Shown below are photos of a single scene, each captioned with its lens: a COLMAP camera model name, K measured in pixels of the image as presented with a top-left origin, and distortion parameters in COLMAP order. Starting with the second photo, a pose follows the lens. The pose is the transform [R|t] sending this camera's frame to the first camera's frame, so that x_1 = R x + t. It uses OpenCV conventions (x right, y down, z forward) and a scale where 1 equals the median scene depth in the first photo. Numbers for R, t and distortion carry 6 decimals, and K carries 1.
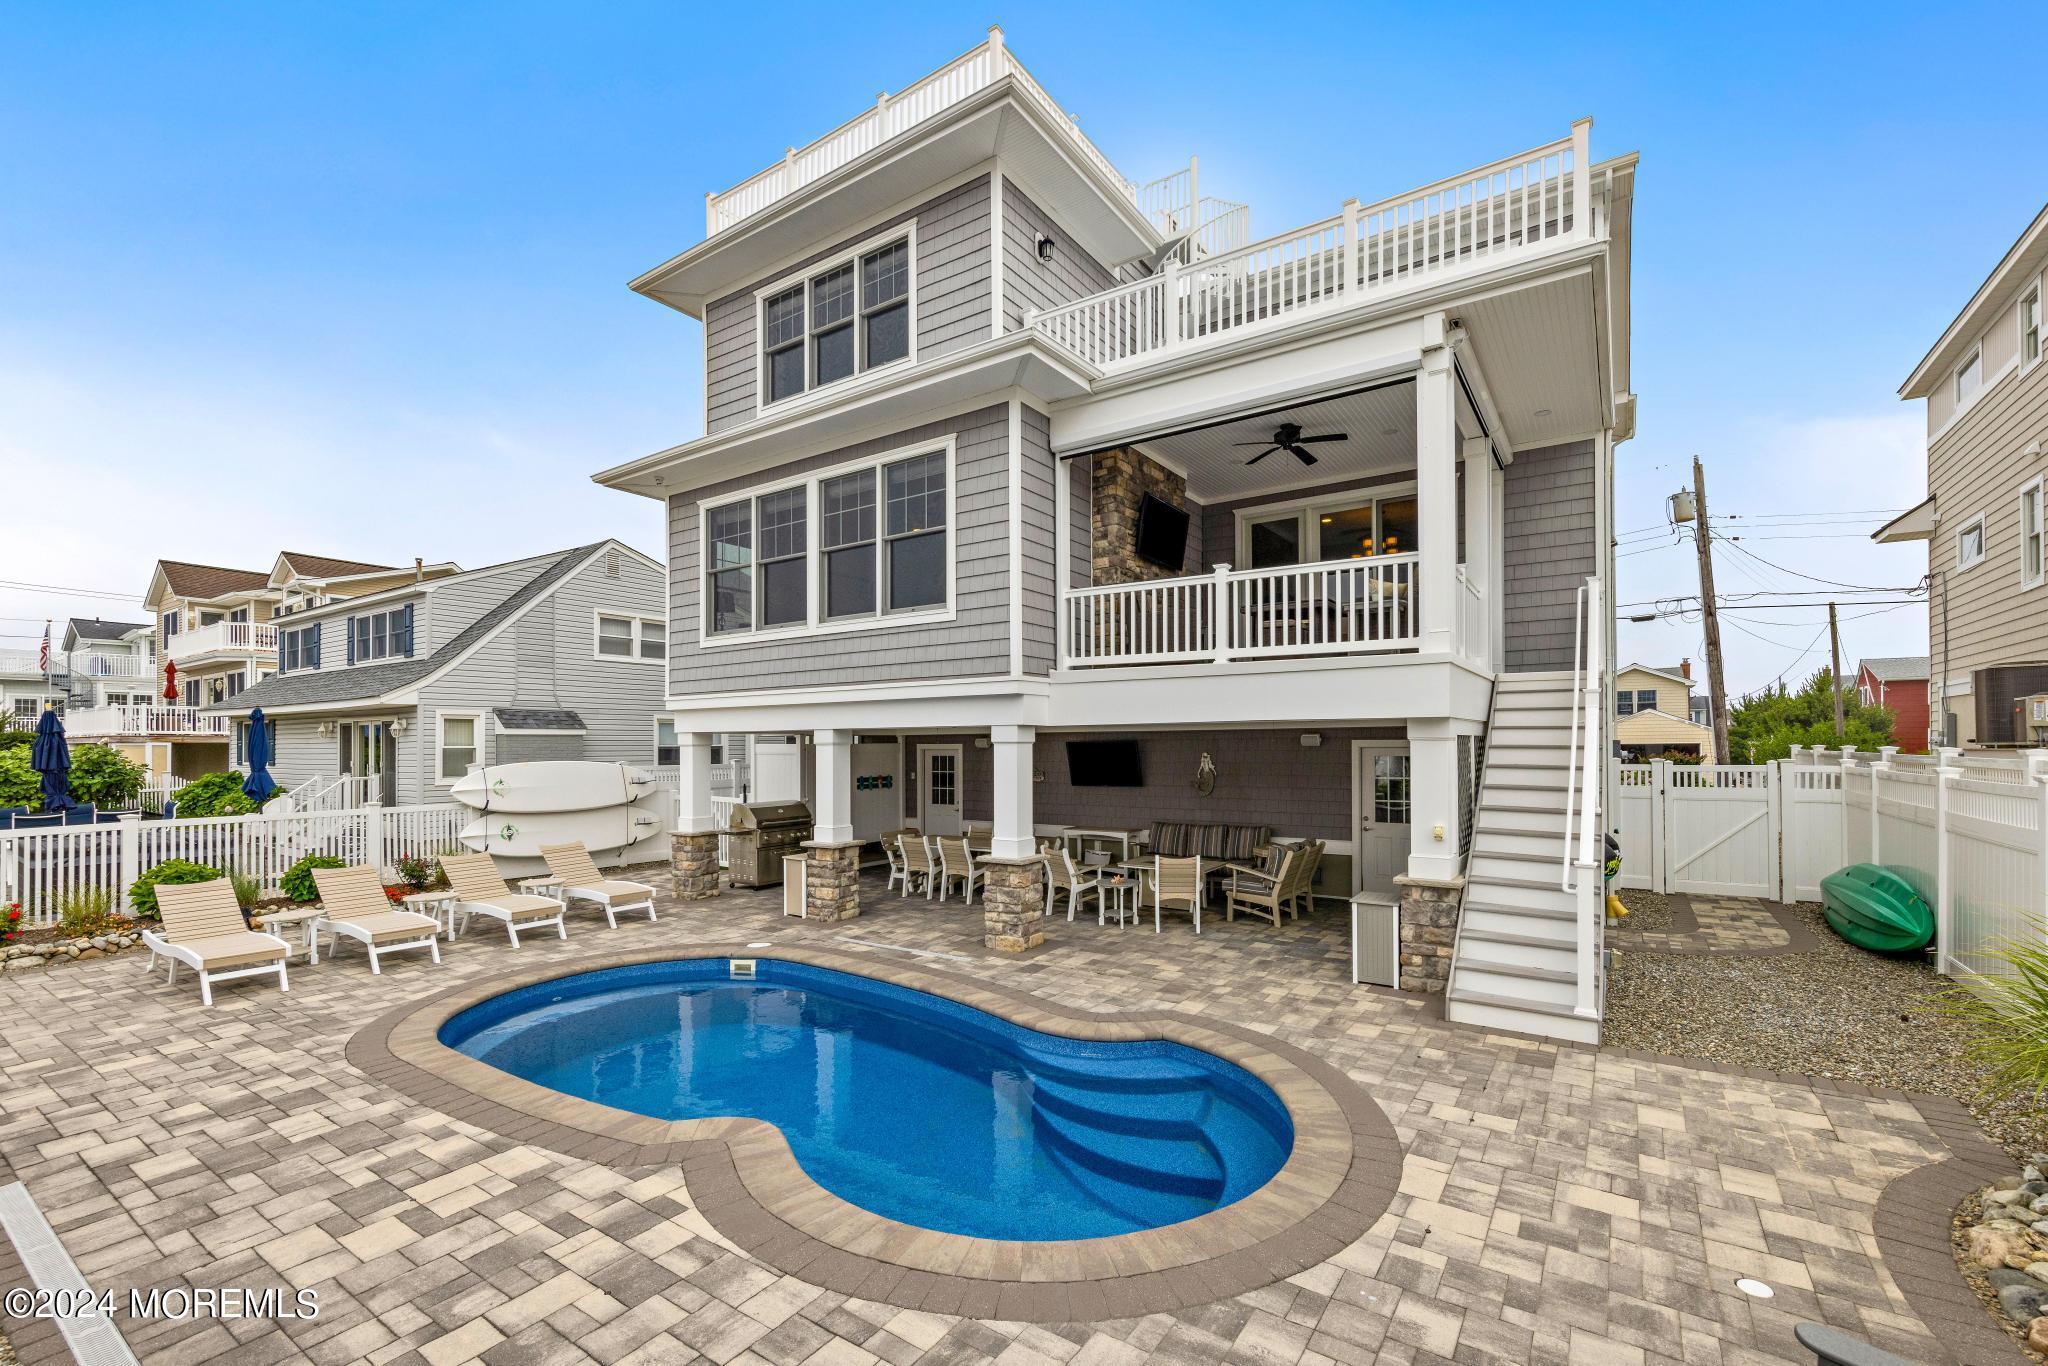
lens RADIAL K [[870.0, 0, 1008.1], [0, 870.0, 742.5], [0, 0, 1]] dist [-0.002159, -0.000084]
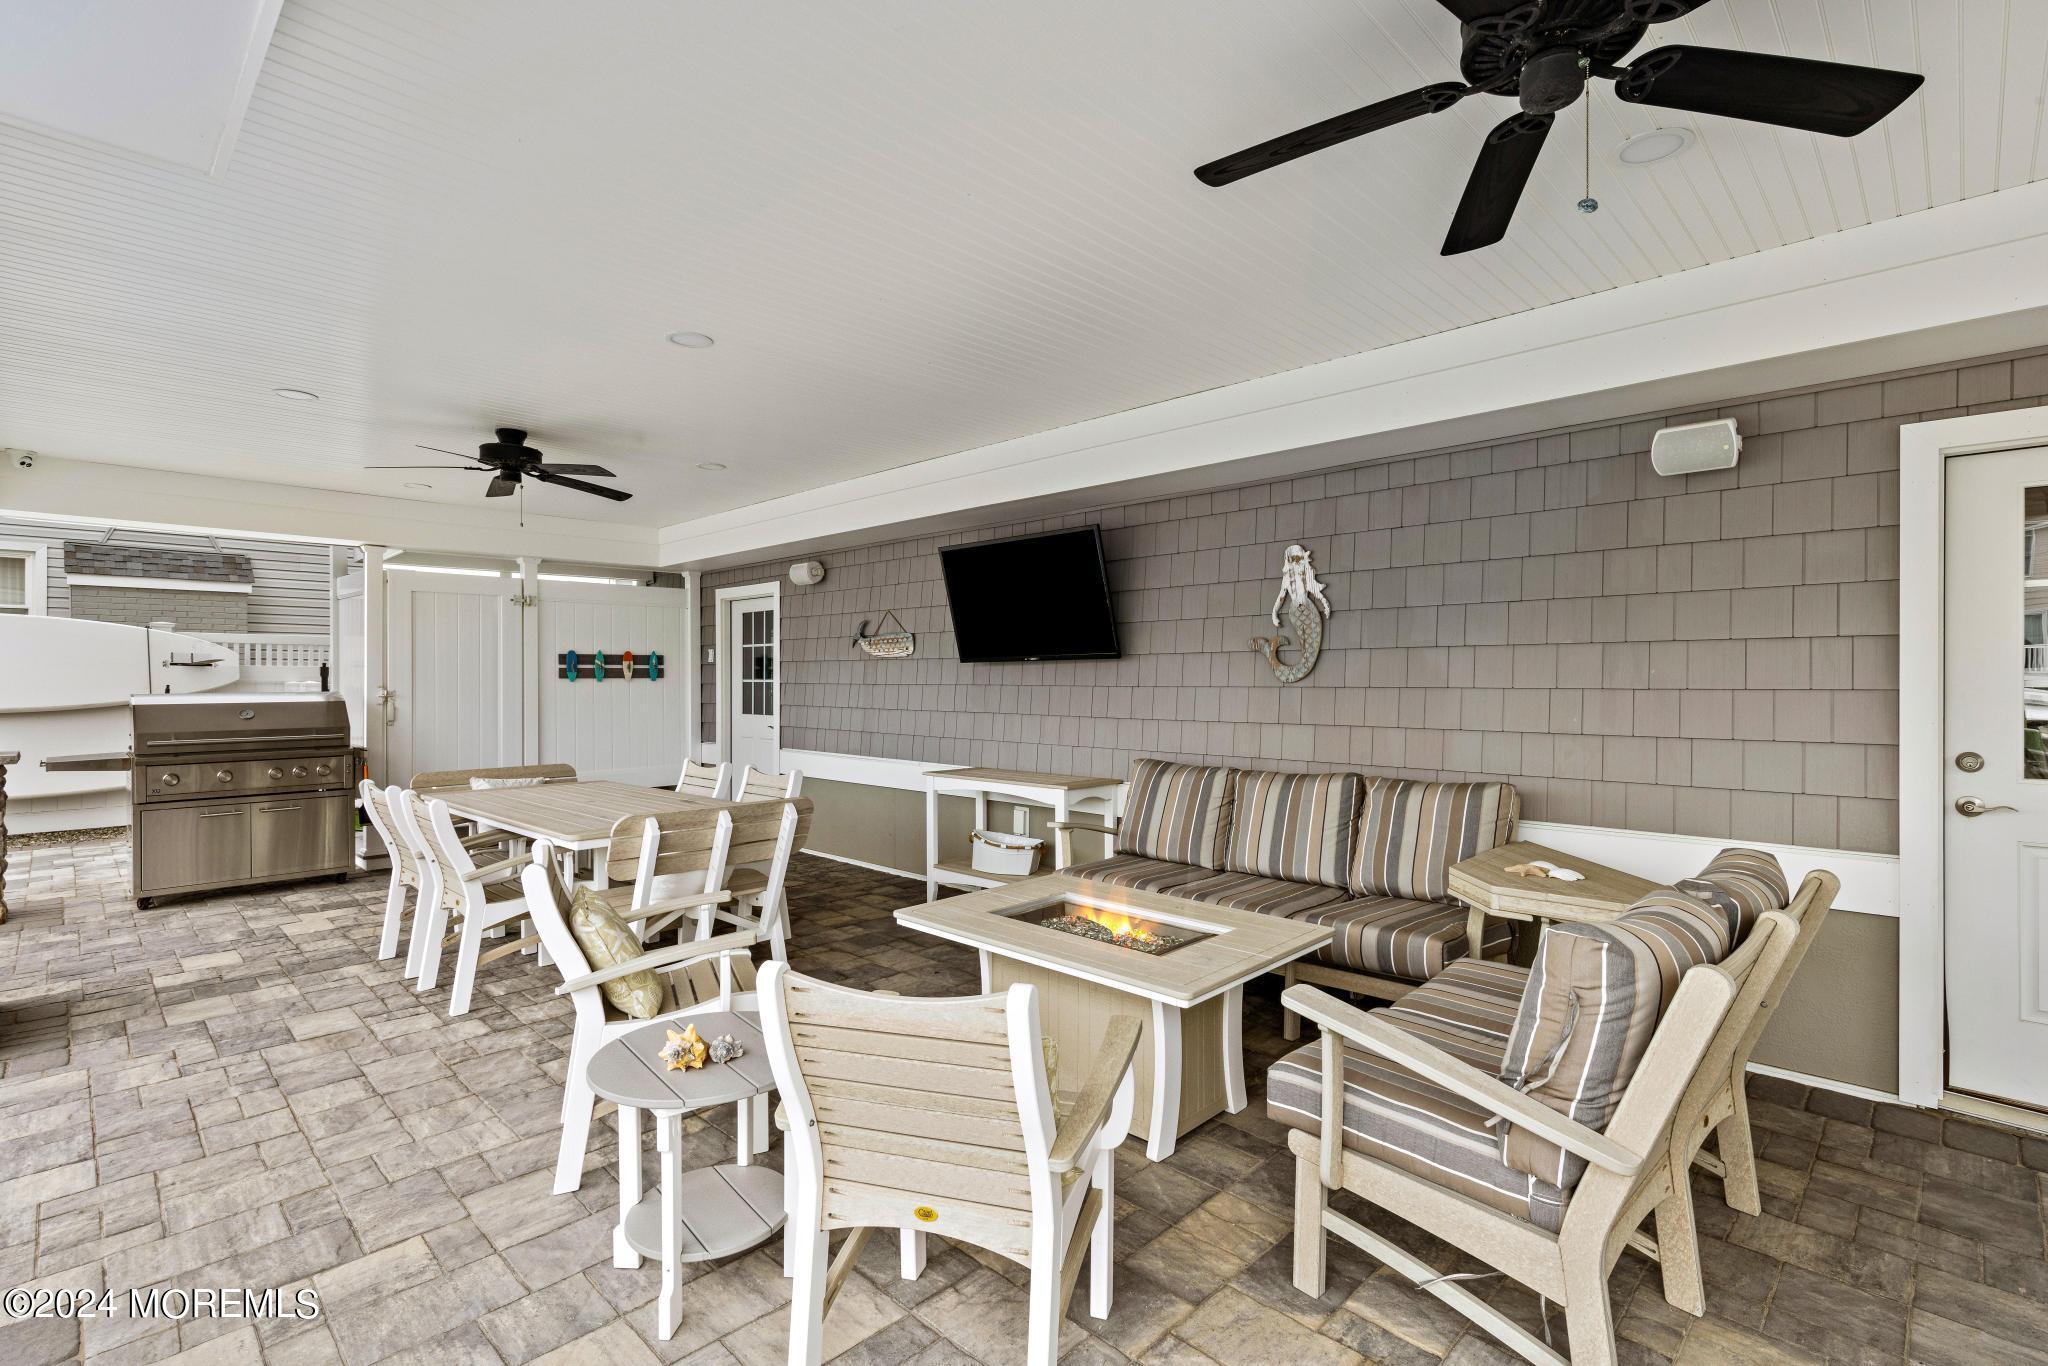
lens RADIAL K [[942.2, 0, 1032.3], [0, 942.2, 673.2], [0, 0, 1]] dist [0.003103, 0.000280]
pose [[0.987749, 0.007922, -0.155848, 0.183032], [-0.008567, 0.999957, -0.003467, 0.059494], [0.155814, 0.004760, 0.987775, 0.636719]]
